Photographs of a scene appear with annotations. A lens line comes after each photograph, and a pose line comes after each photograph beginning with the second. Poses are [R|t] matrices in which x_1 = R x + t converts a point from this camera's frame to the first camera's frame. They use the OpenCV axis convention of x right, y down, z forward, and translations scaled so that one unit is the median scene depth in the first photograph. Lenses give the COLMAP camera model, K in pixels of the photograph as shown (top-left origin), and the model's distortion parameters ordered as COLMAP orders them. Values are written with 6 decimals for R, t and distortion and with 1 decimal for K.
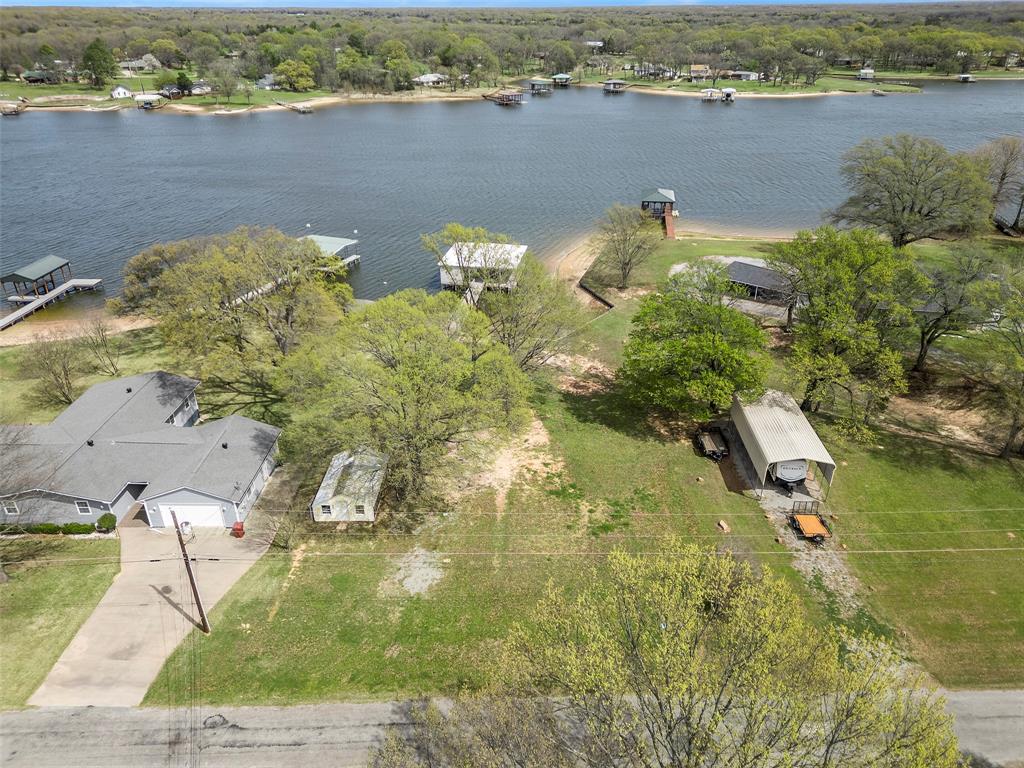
lens RADIAL K [[705.2, 0, 505.3], [0, 705.2, 380.6], [0, 0, 1]] dist [0.059550, -0.045732]
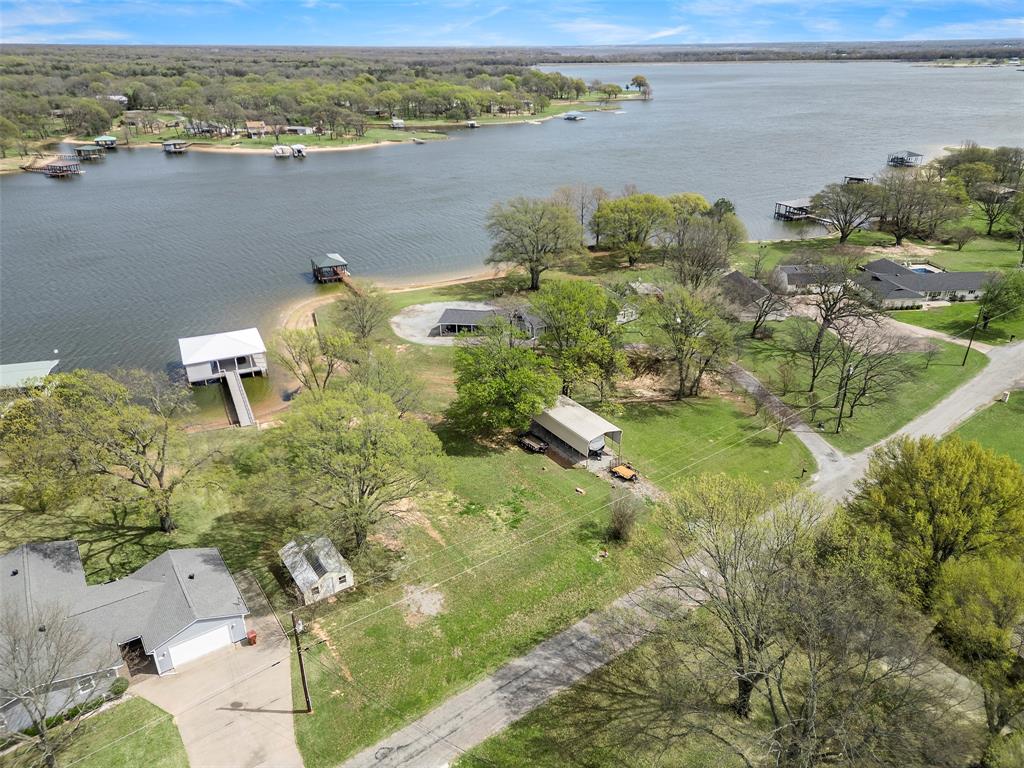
lens RADIAL K [[705.2, 0, 510.1], [0, 705.2, 388.4], [0, 0, 1]] dist [0.059550, -0.045732]
pose [[0.809889, -0.248750, 0.531228, -0.256518], [0.268594, 0.962374, 0.041147, -0.047612], [-0.521476, 0.109361, 0.846229, -0.089201]]
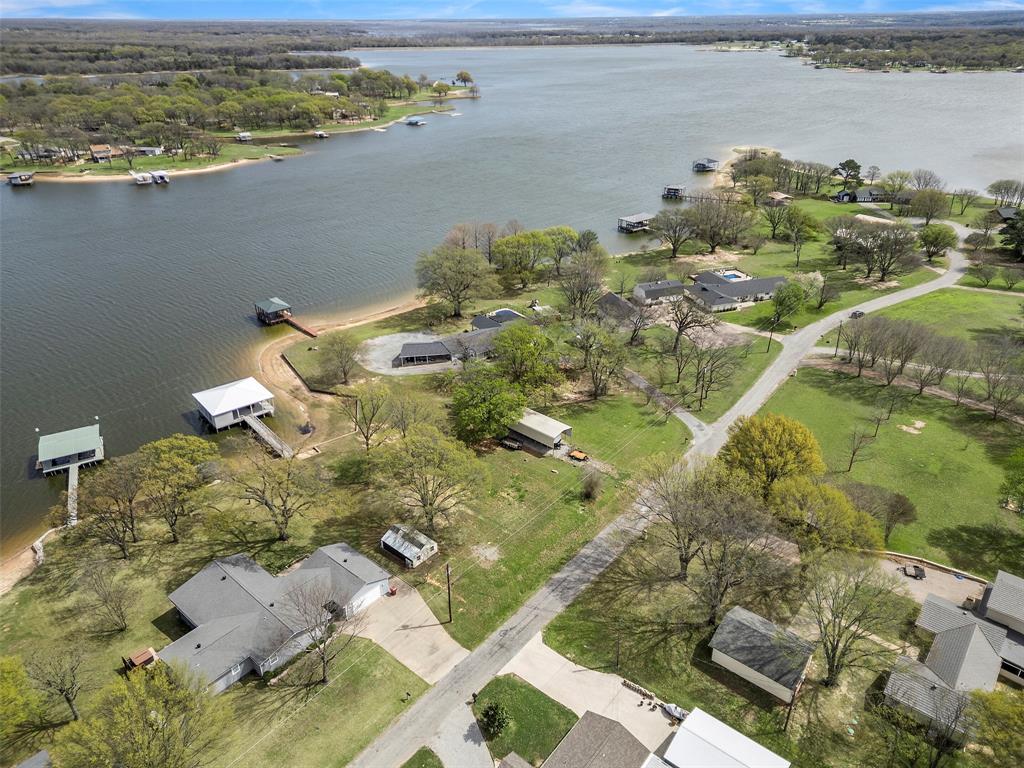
lens RADIAL K [[705.2, 0, 511.0], [0, 705.2, 383.3], [0, 0, 1]] dist [0.059550, -0.045732]
pose [[0.643167, -0.342873, 0.684671, -0.577440], [0.355153, 0.925729, 0.129968, -0.186781], [-0.678382, 0.159572, 0.717171, -0.260370]]
